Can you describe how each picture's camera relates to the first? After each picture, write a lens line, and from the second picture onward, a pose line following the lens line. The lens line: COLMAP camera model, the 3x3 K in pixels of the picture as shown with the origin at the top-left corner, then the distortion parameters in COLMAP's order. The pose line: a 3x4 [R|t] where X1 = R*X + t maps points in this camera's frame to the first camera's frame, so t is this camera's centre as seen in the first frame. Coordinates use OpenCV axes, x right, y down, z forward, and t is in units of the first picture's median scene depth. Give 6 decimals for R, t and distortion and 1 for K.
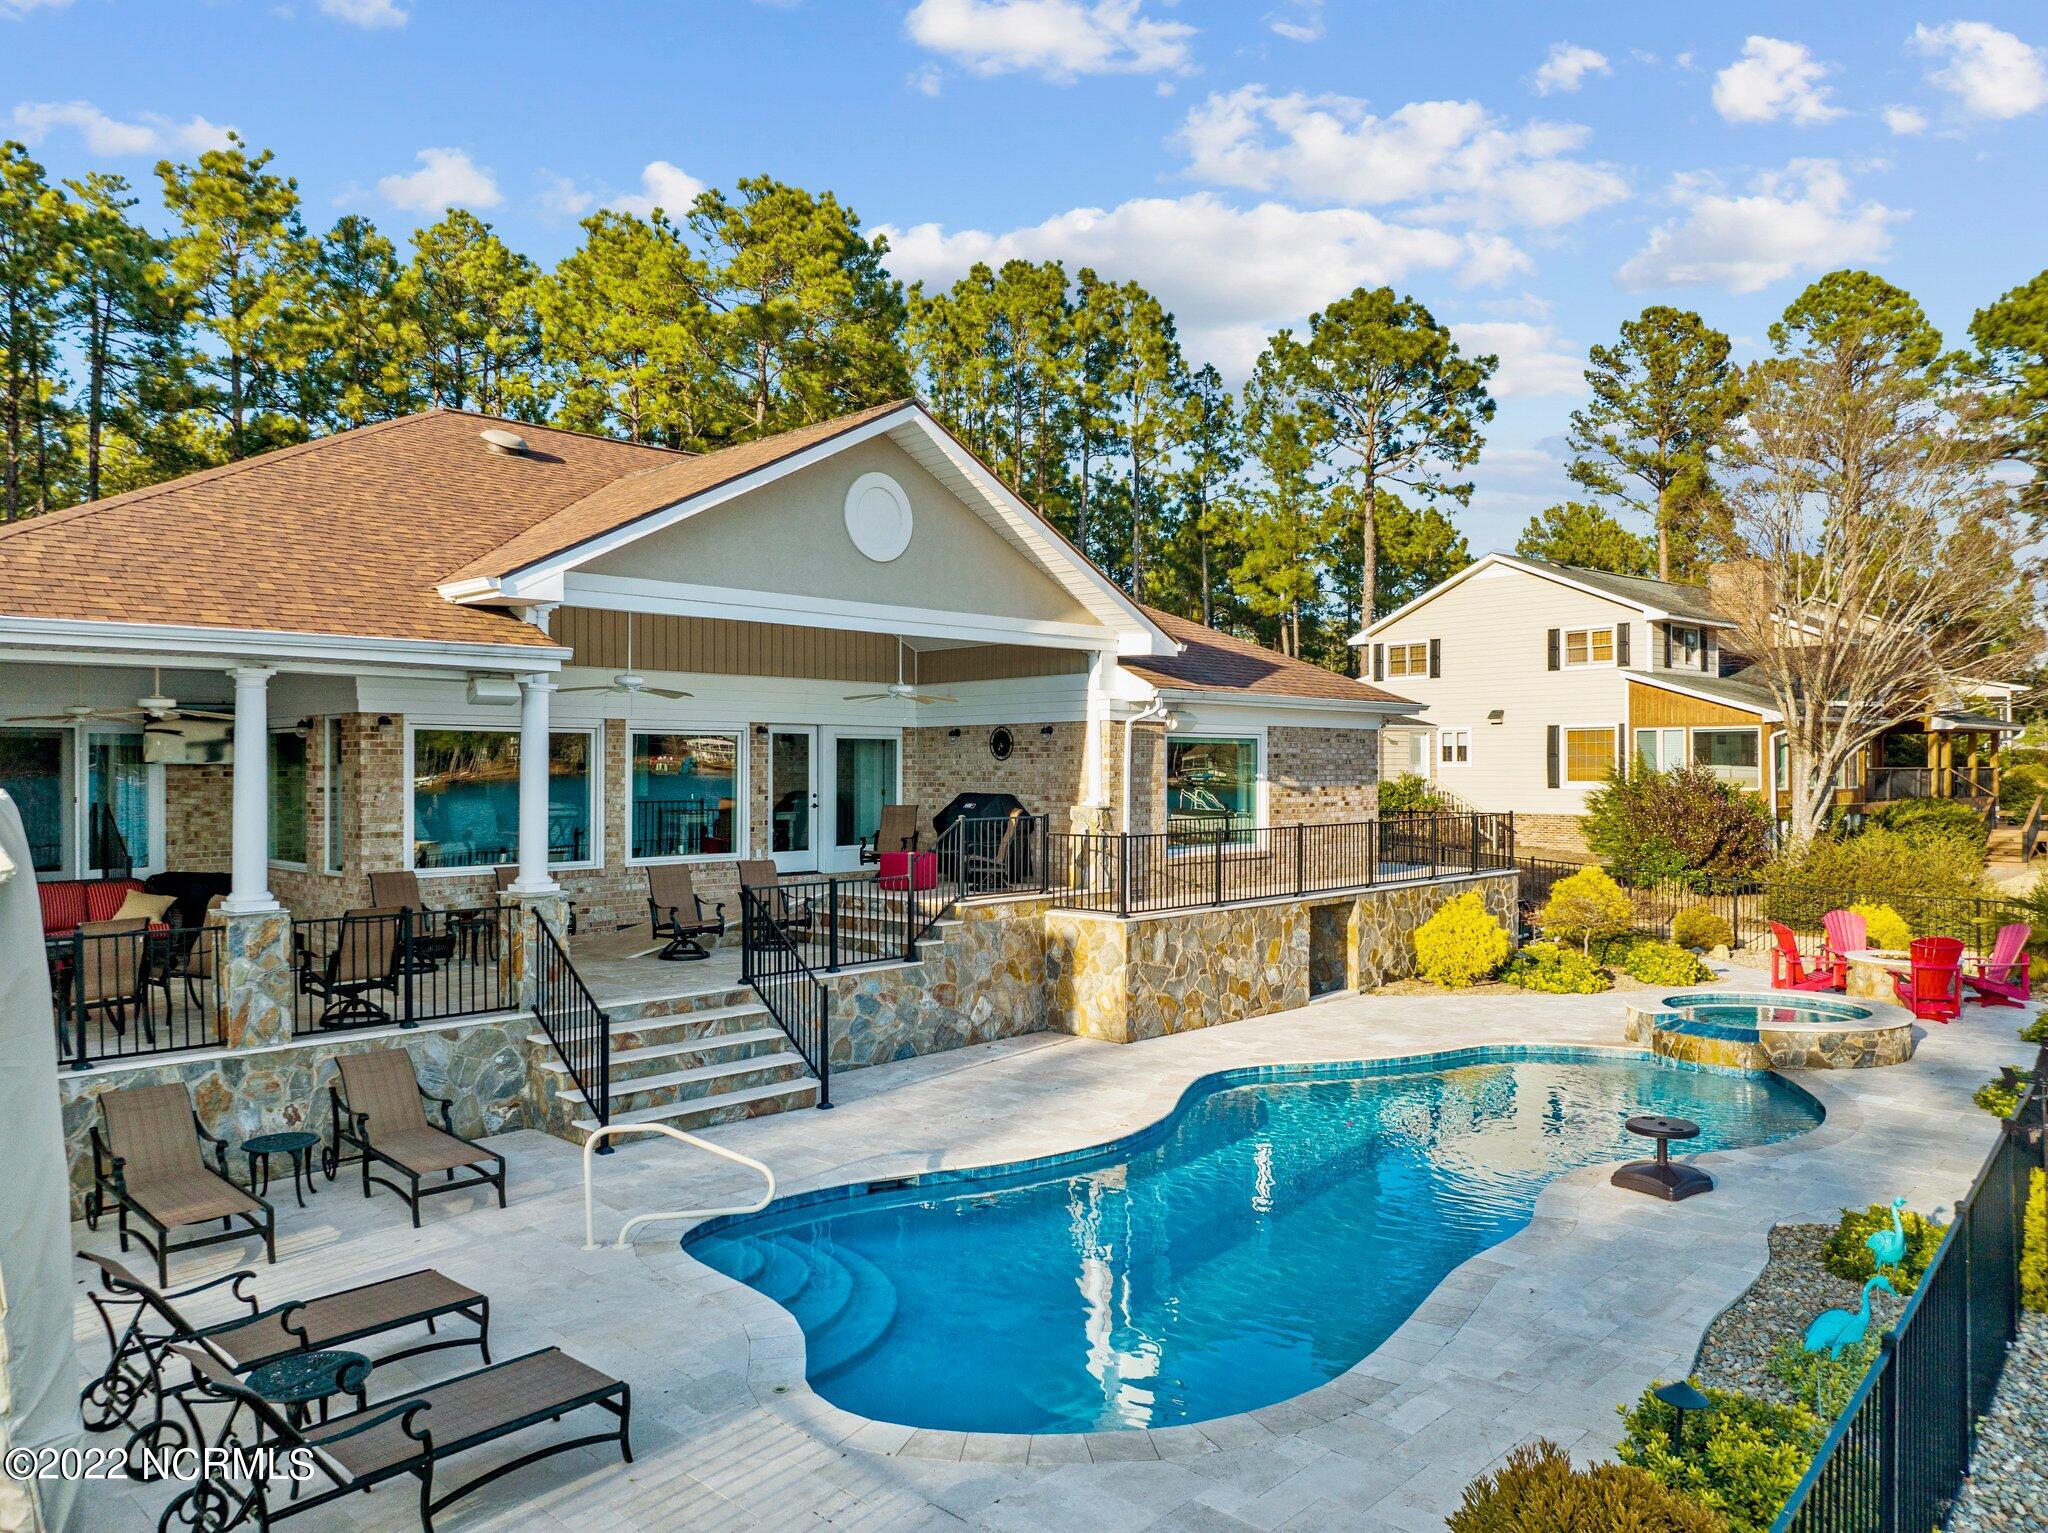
lens RADIAL K [[1415.0, 0, 1024.0], [0, 1415.0, 766.5], [0, 0, 1]] dist [0.000106, 0.000158]
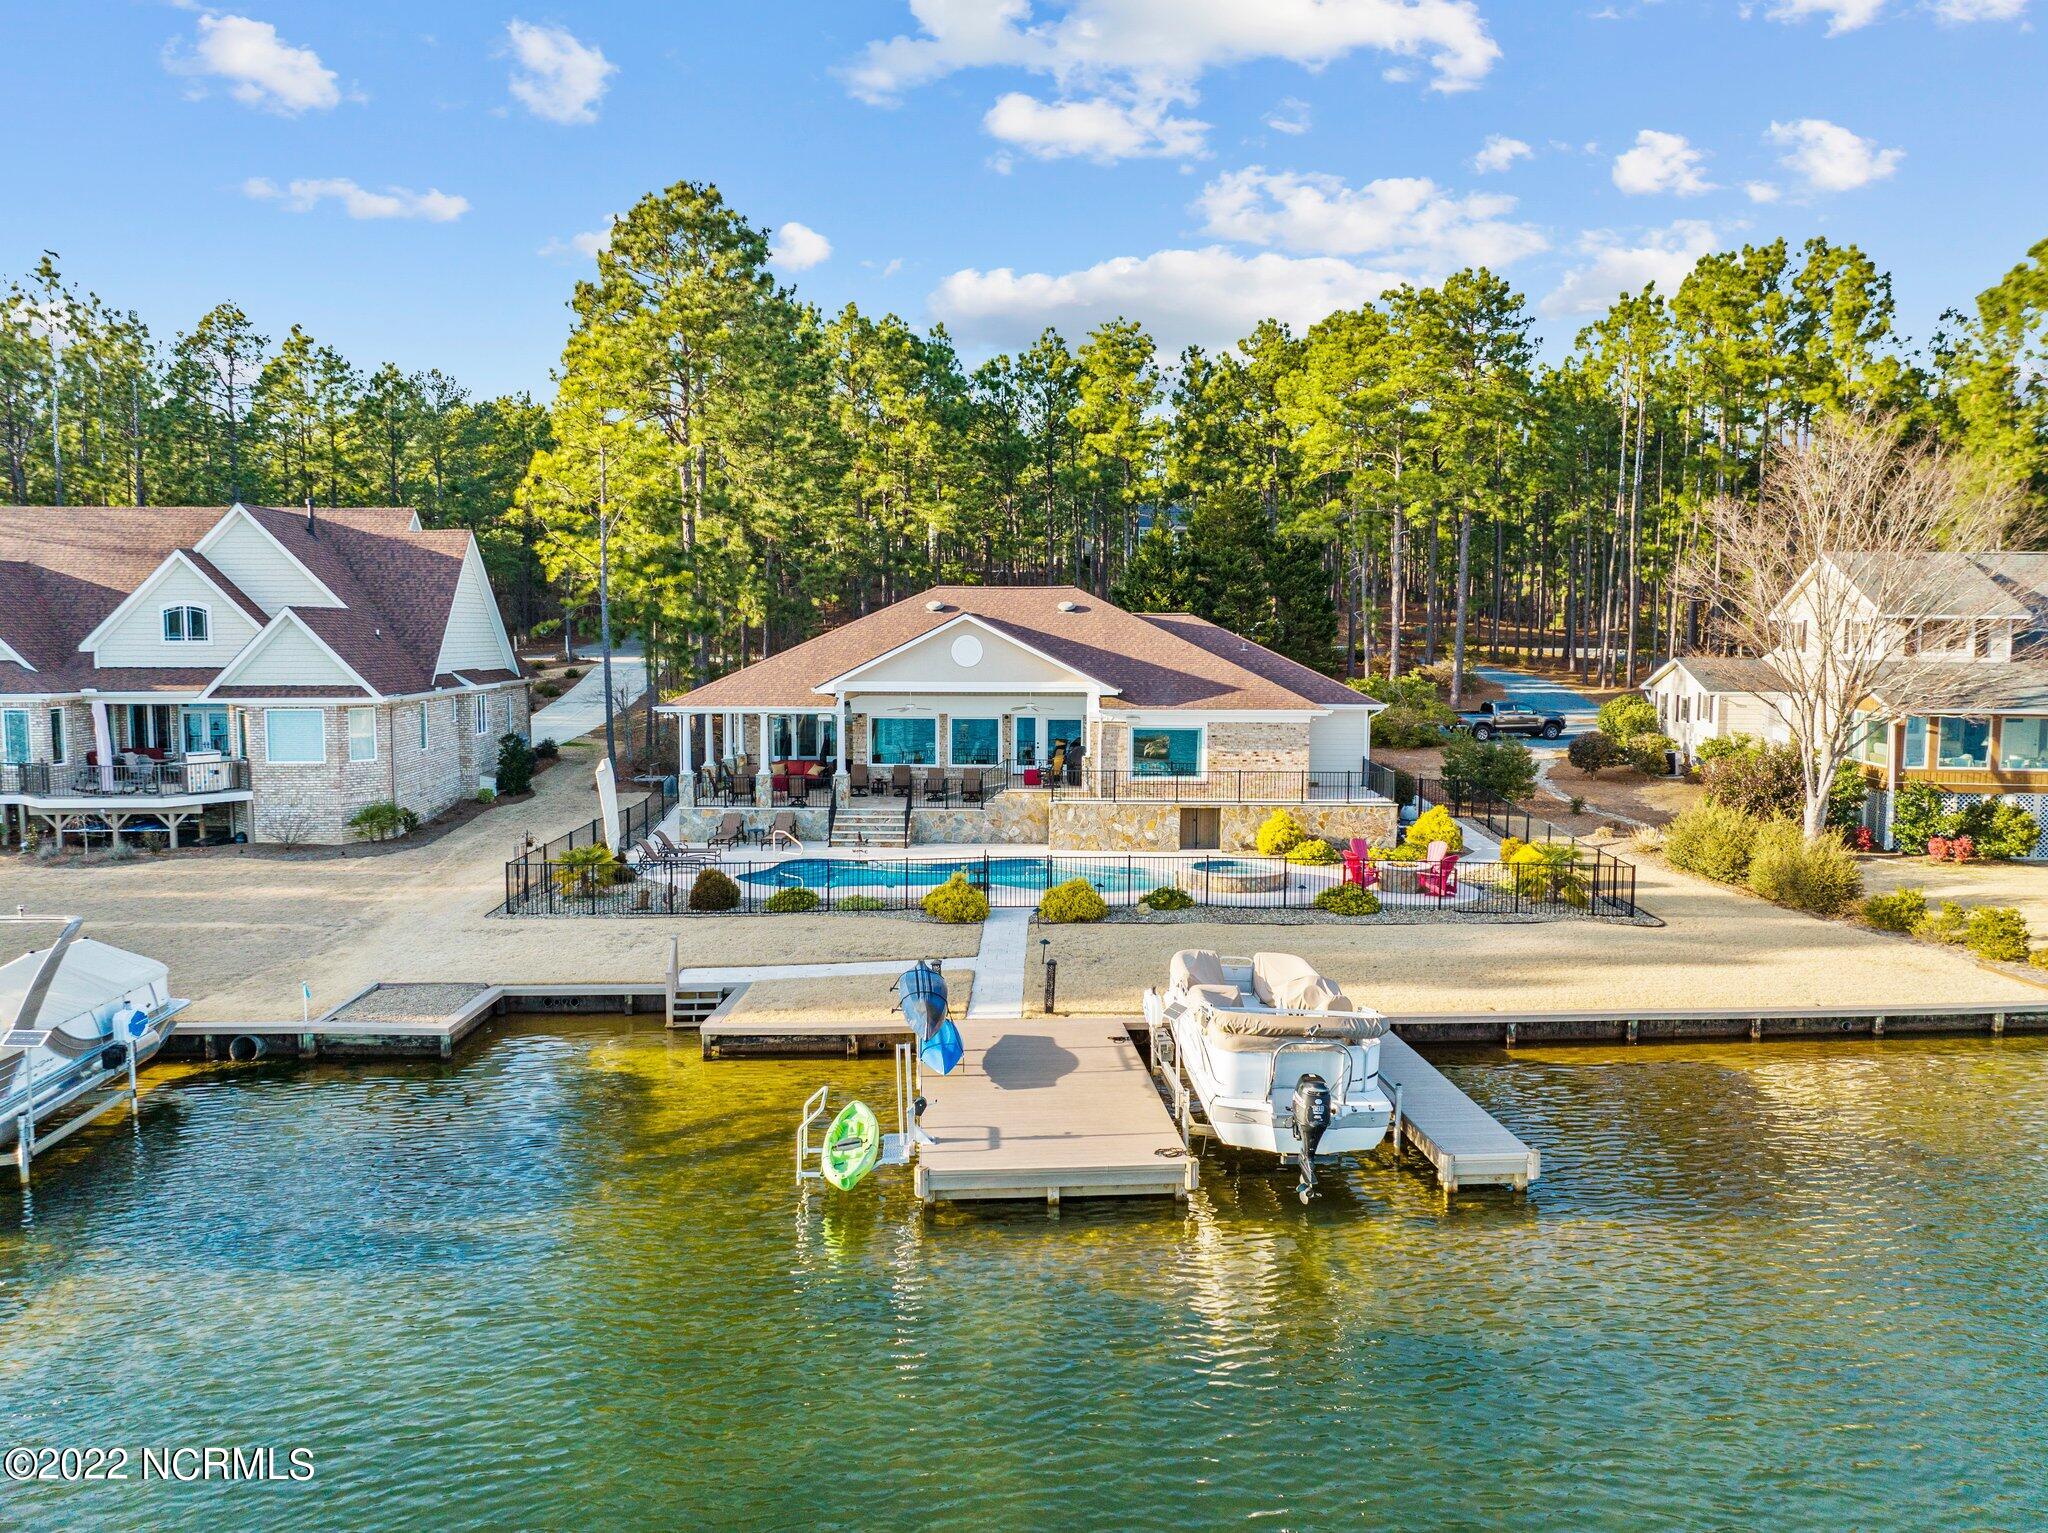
lens RADIAL K [[1432.7, 0, 1024.0], [0, 1432.7, 766.5], [0, 0, 1]] dist [-0.031363, -0.002223]
pose [[0.652722, 0.068458, -0.754498, 1.790886], [0.000228, 0.995891, 0.090557, -0.175059], [0.757597, -0.059281, 0.650025, -0.667192]]
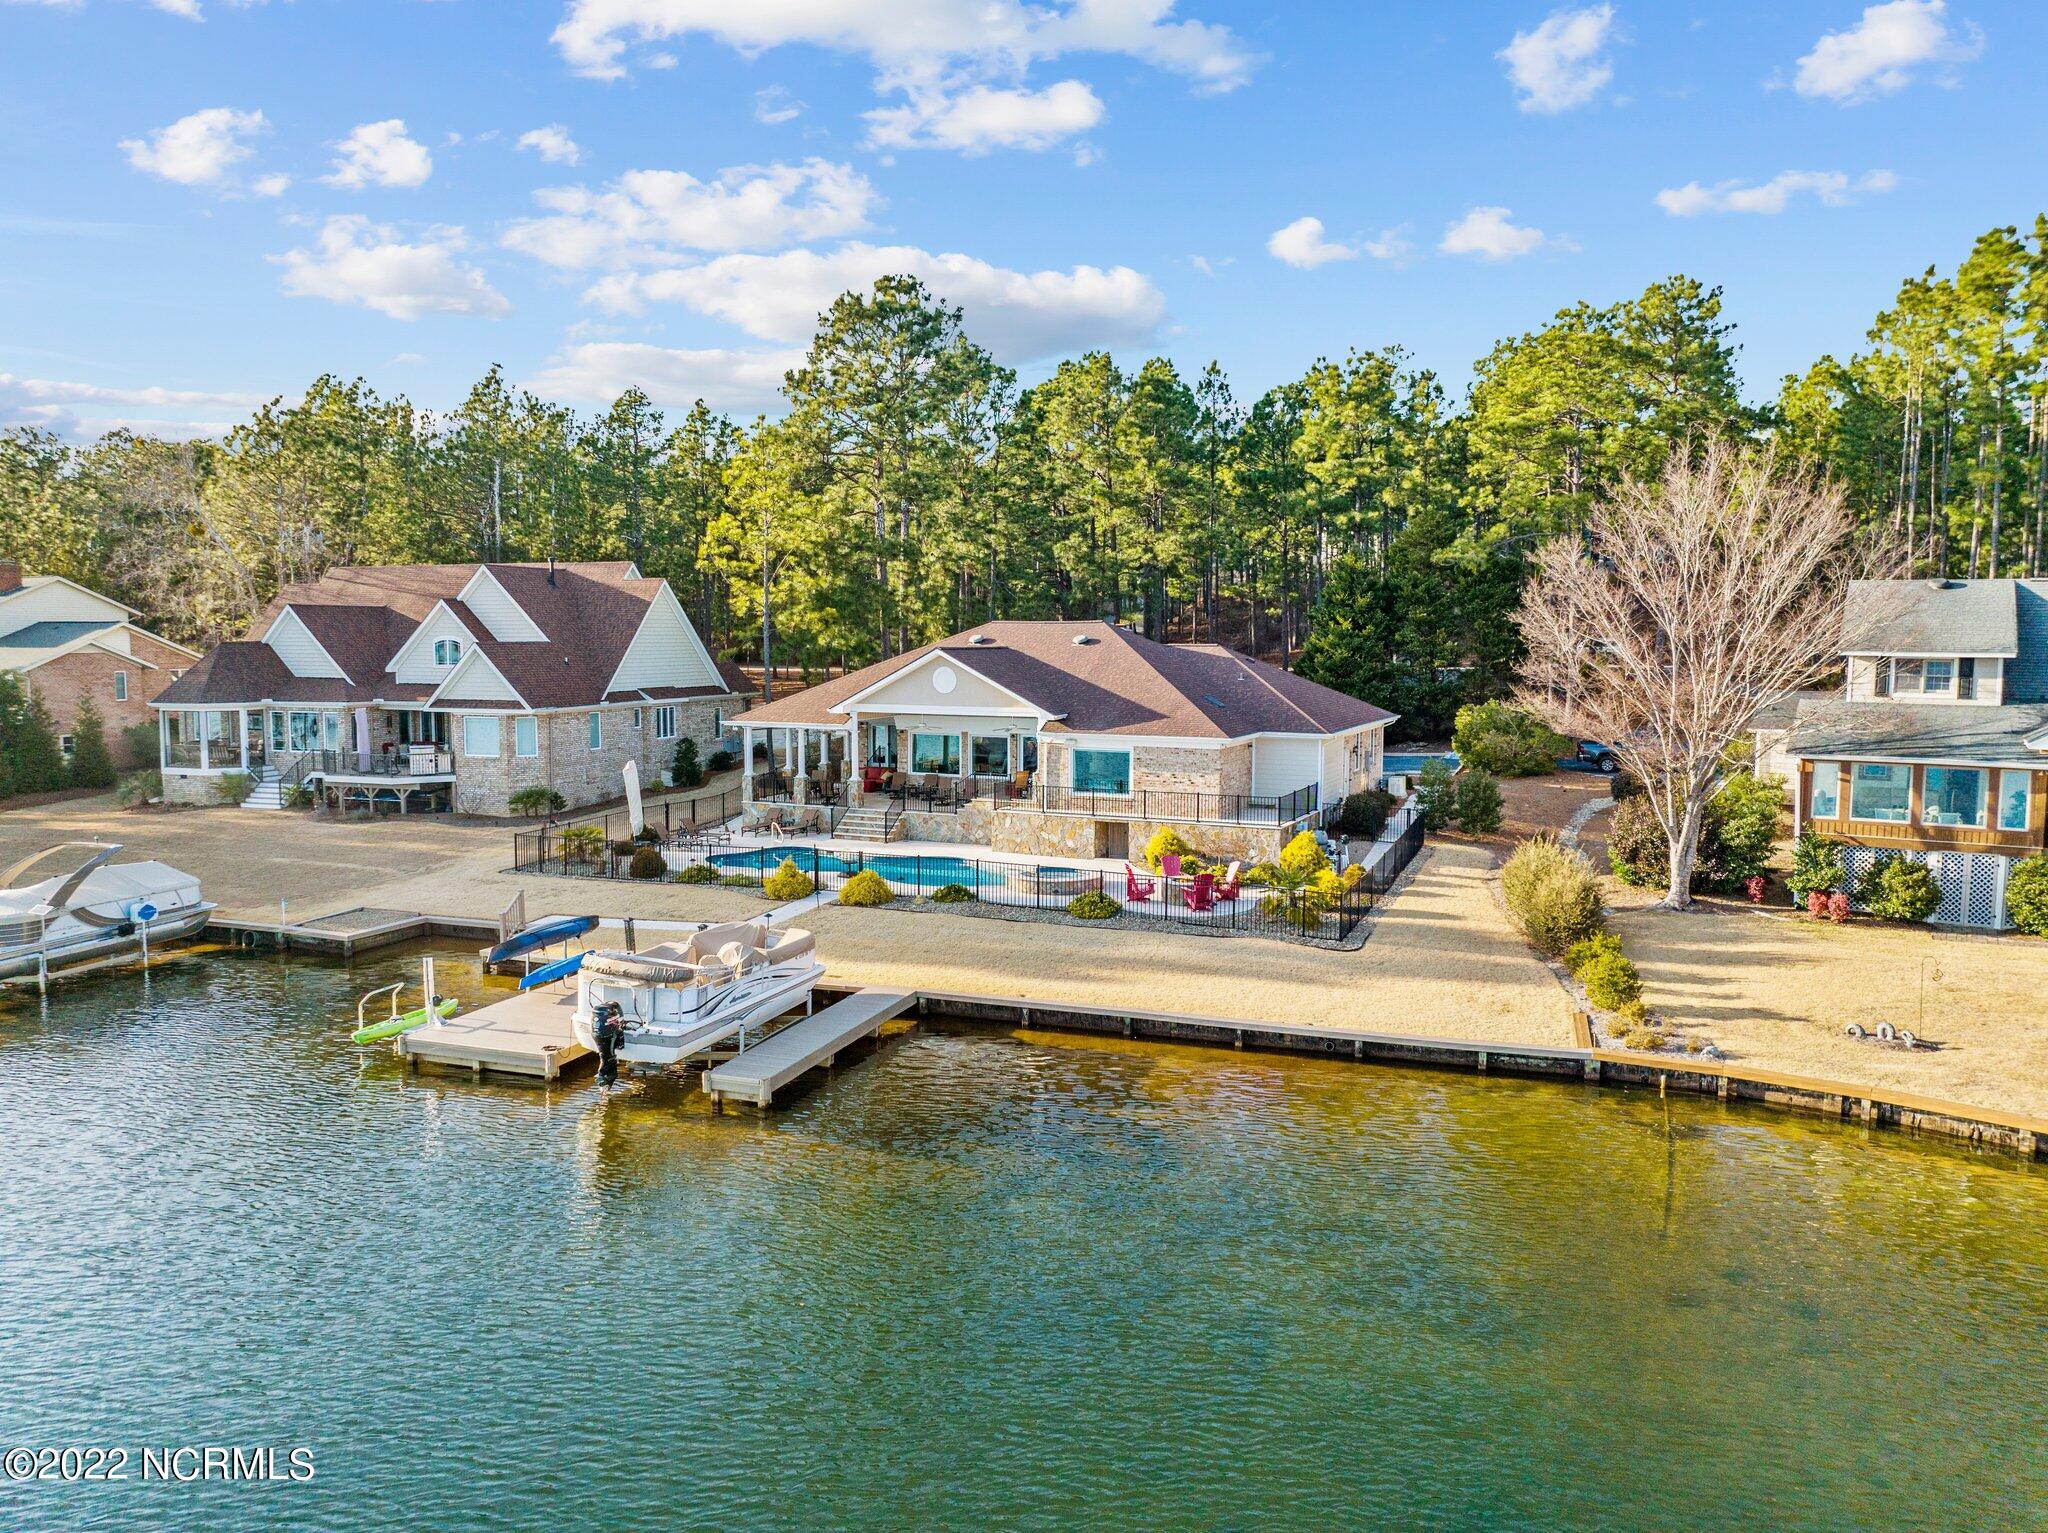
lens RADIAL K [[1430.8, 0, 1024.0], [0, 1430.8, 766.5], [0, 0, 1]] dist [-0.030357, 0.000089]
pose [[0.304029, 0.084103, -0.948943, 2.657220], [-0.000681, 0.996114, 0.088066, -0.229265], [0.952663, -0.026128, 0.302905, 0.112328]]
